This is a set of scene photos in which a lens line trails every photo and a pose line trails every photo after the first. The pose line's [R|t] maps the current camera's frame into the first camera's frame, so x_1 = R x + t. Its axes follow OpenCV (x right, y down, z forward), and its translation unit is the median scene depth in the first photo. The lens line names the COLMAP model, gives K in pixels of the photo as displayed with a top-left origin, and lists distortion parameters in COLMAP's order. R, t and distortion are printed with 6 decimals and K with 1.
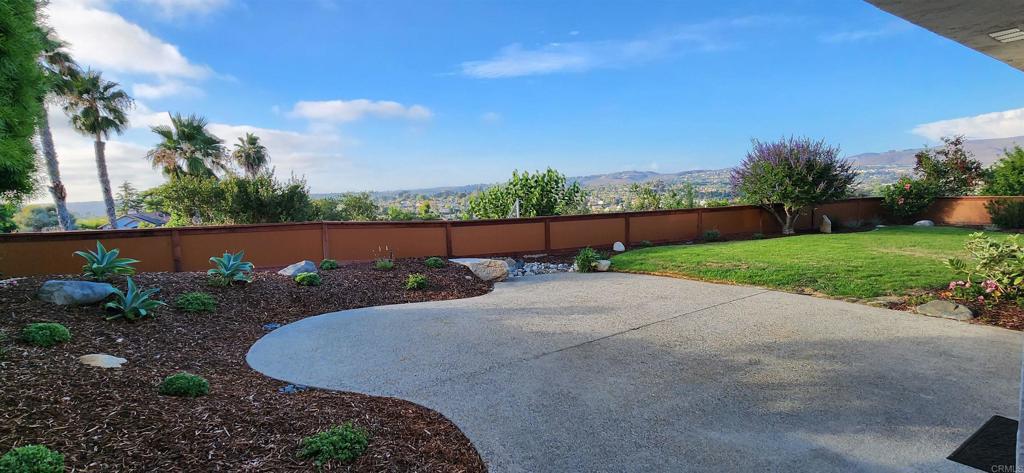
lens RADIAL K [[511.0, 0, 505.5], [0, 511.0, 251.8], [0, 0, 1]] dist [-0.001342, 0.000210]
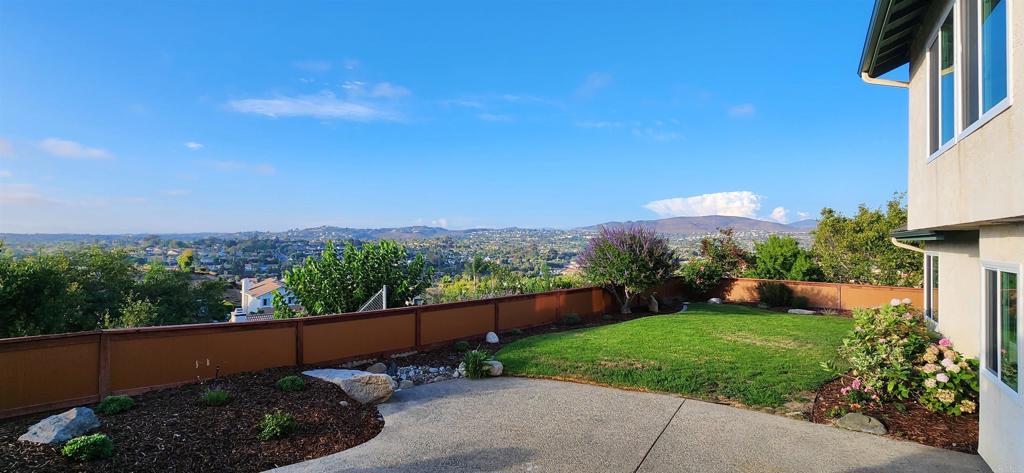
lens RADIAL K [[511.0, 0, 505.5], [0, 511.0, 251.8], [0, 0, 1]] dist [-0.001342, 0.000210]
pose [[0.909161, 0.035330, 0.414942, -0.142629], [0.004793, 0.995441, -0.095258, -0.078649], [-0.416416, 0.088594, 0.904847, 0.176953]]
